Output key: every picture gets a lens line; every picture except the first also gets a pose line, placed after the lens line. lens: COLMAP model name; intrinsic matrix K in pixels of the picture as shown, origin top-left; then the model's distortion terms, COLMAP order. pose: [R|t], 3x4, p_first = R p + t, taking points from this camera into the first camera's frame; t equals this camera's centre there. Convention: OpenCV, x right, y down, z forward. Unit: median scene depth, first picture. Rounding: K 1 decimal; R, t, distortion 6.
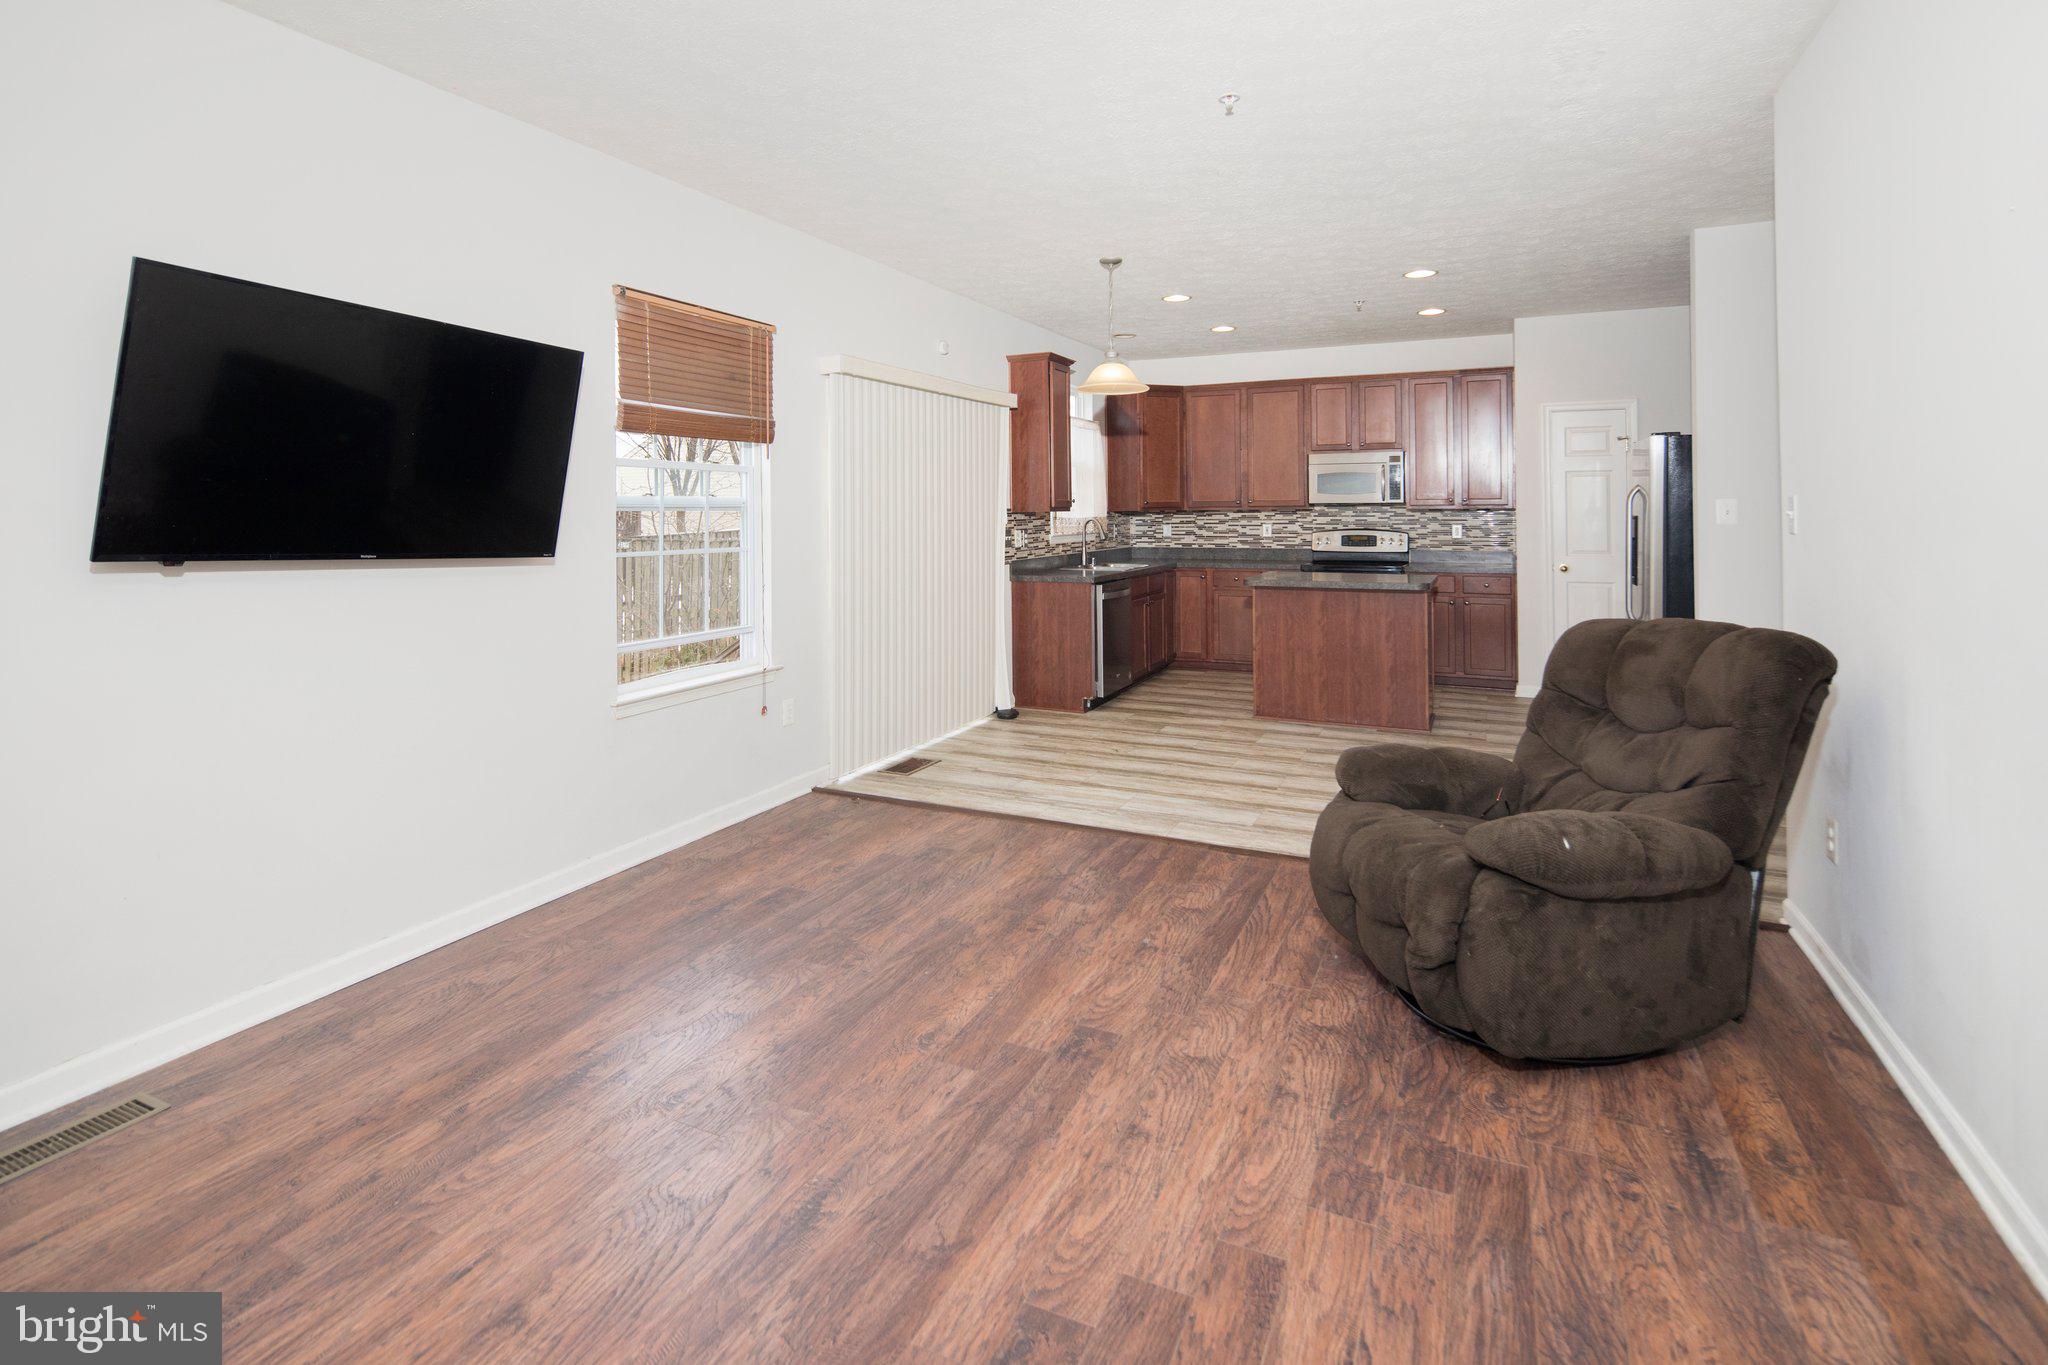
lens RADIAL K [[986.2, 0, 1033.3], [0, 986.2, 501.9], [0, 0, 1]] dist [0.005083, -0.003995]
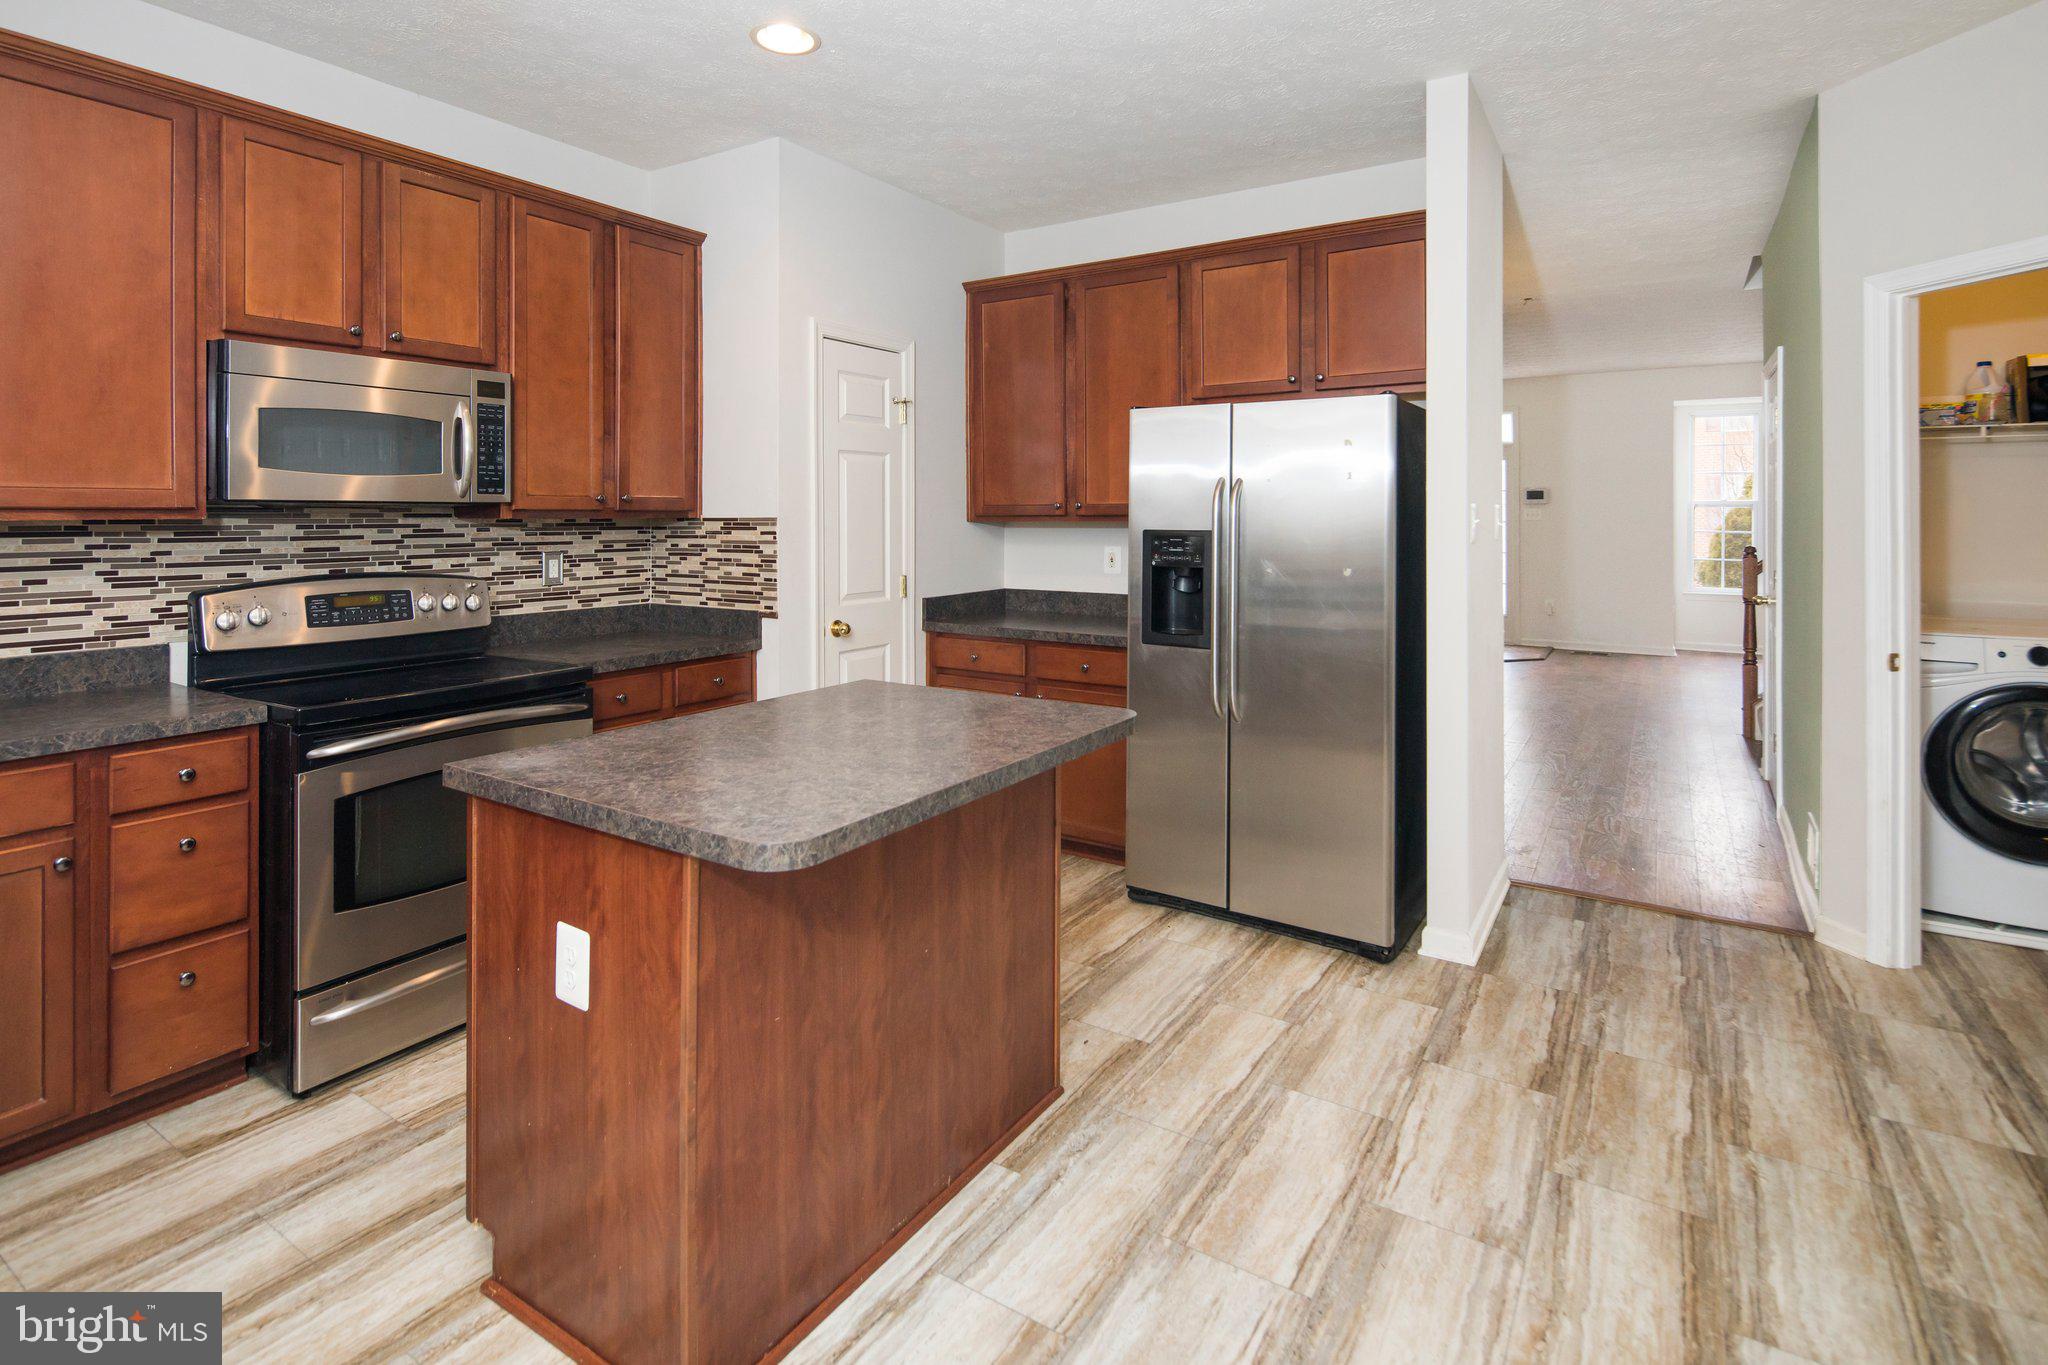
lens RADIAL K [[1000.0, 0, 1032.1], [0, 1000.0, 519.2], [0, 0, 1]] dist [0.002296, -0.001194]
pose [[0.134060, 0.001494, 0.990972, 0.007683], [-0.006684, 0.999977, -0.000603, 0.007887], [-0.990951, -0.006543, 0.134067, 0.922969]]
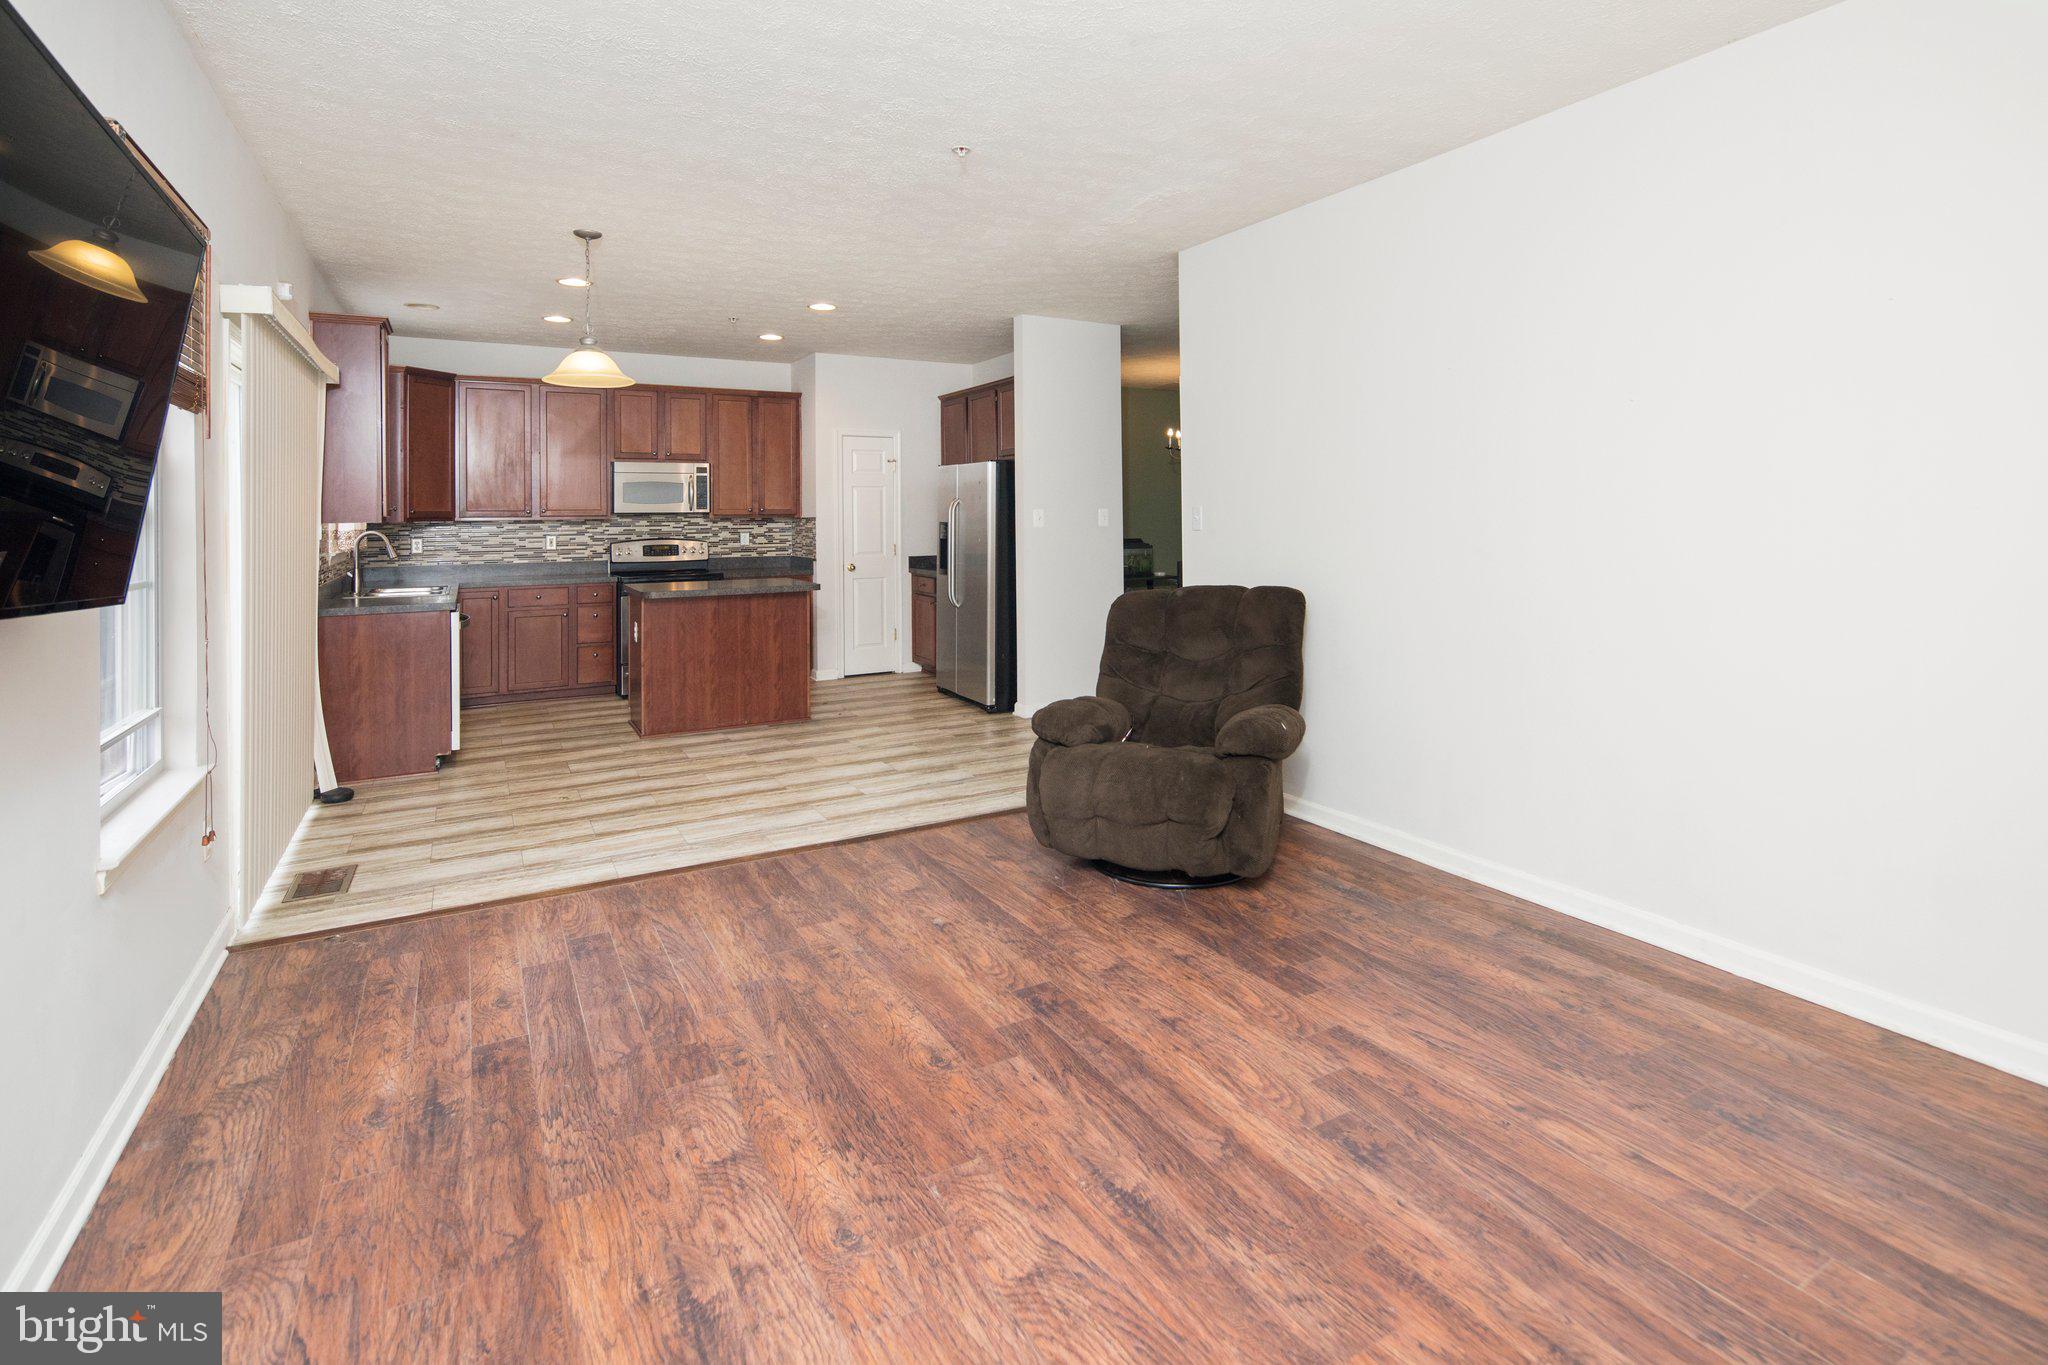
lens RADIAL K [[986.2, 0, 1033.3], [0, 986.2, 501.9], [0, 0, 1]] dist [0.005083, -0.003995]
pose [[0.578828, 0.010458, 0.815383, -0.344785], [0.000210, 0.999916, -0.012974, 0.004299], [-0.815450, 0.007681, 0.578777, 0.148470]]
